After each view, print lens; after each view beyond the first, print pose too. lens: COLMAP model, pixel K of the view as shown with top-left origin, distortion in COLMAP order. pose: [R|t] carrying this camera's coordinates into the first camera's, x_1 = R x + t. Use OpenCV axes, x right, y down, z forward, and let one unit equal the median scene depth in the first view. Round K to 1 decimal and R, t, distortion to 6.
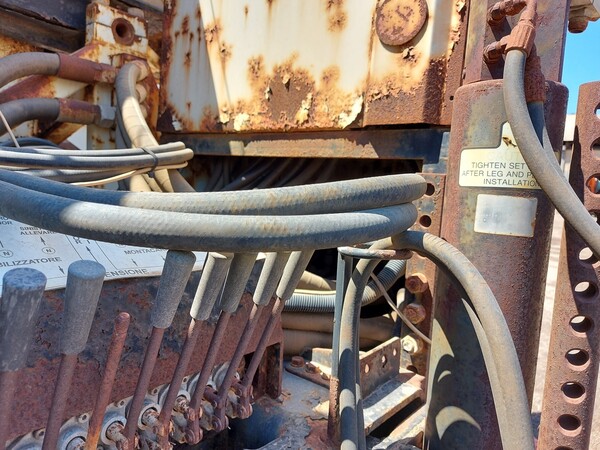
lens RADIAL K [[445.4, 0, 308.3], [0, 445.4, 223.8], [0, 0, 1]] dist [0.041317, -0.051647]
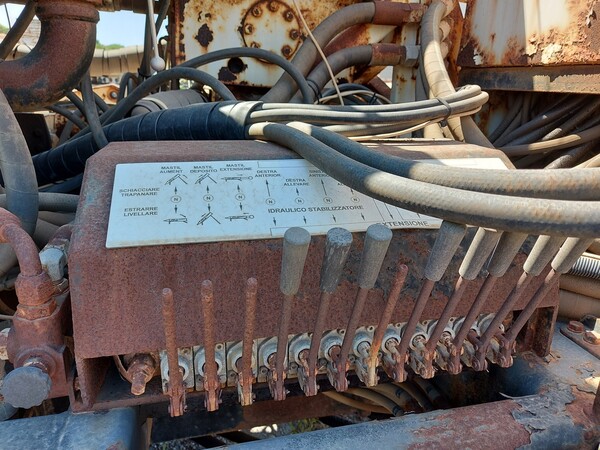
lens RADIAL K [[445.4, 0, 308.3], [0, 445.4, 223.8], [0, 0, 1]] dist [0.041317, -0.051647]
pose [[0.805927, 0.146789, -0.573528, 0.044688], [-0.041755, 0.980455, 0.192263, -0.086441], [0.590541, -0.131002, 0.796304, -0.084576]]
